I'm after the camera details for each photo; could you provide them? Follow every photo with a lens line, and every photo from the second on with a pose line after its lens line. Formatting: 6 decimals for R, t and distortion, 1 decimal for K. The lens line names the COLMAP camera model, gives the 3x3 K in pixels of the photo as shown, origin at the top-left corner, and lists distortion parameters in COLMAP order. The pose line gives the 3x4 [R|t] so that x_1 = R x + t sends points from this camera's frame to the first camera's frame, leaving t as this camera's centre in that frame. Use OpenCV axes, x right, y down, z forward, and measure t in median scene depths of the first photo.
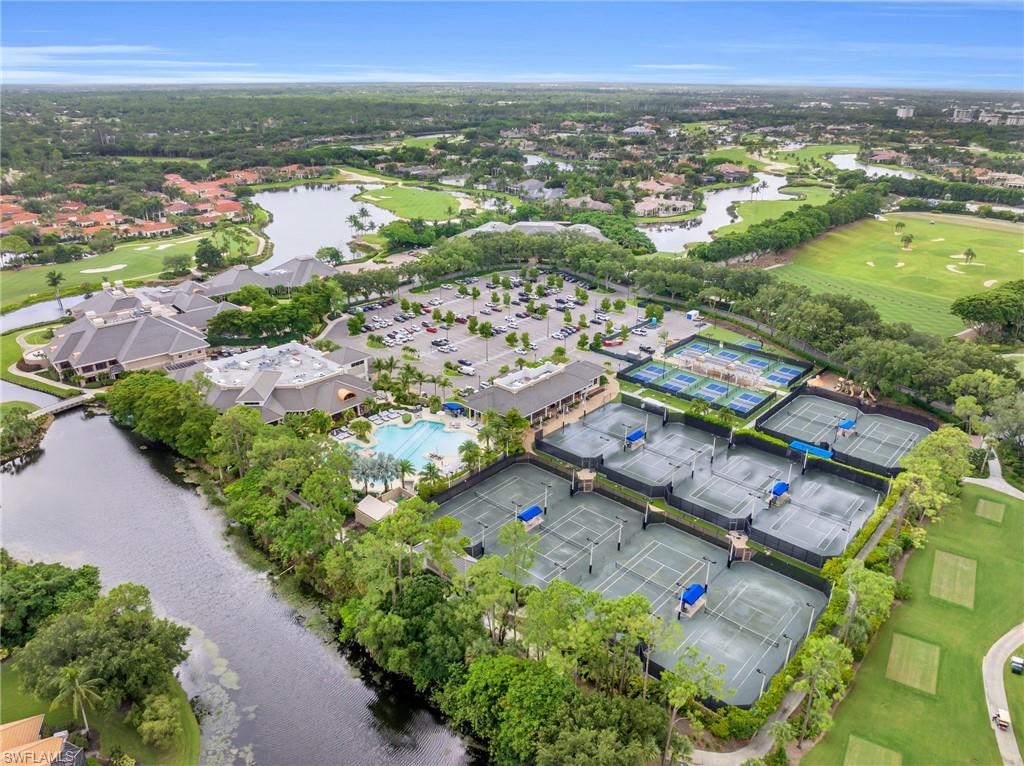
lens RADIAL K [[761.1, 0, 512.0], [0, 761.1, 383.0], [0, 0, 1]] dist [-0.011915, -0.003547]
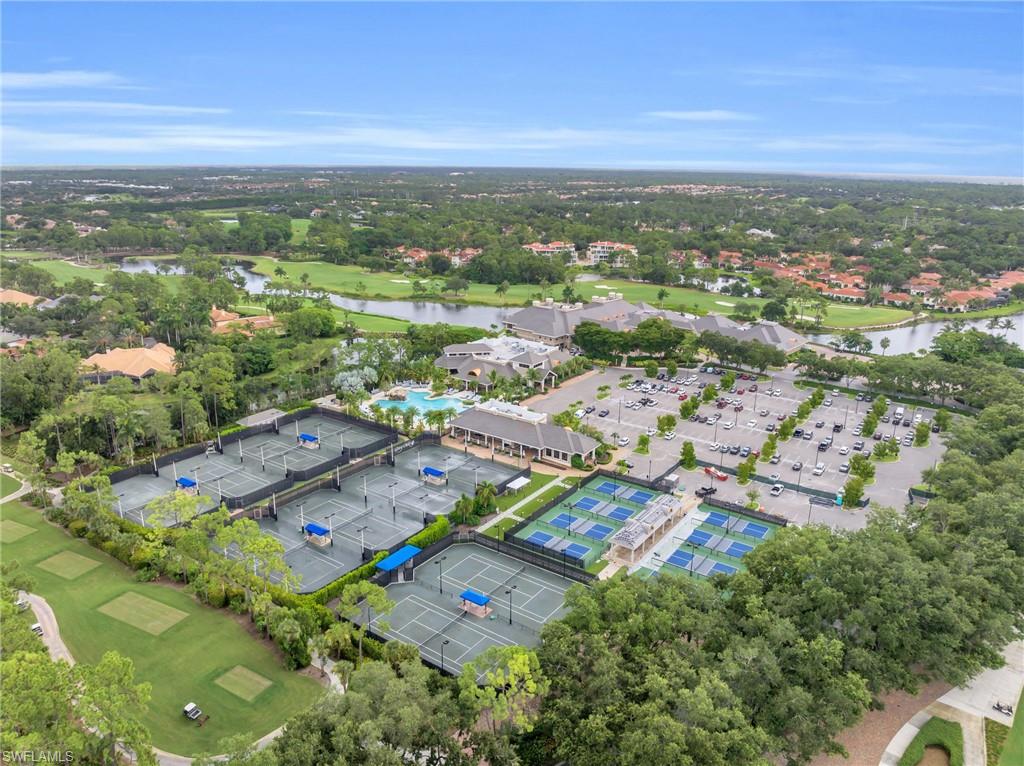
lens RADIAL K [[761.1, 0, 512.0], [0, 761.1, 383.0], [0, 0, 1]] dist [-0.011915, -0.003547]
pose [[0.106880, 0.285493, -0.952403, 0.518309], [-0.396123, 0.890812, 0.222577, -0.142082], [0.911956, 0.353480, 0.208300, 0.393814]]
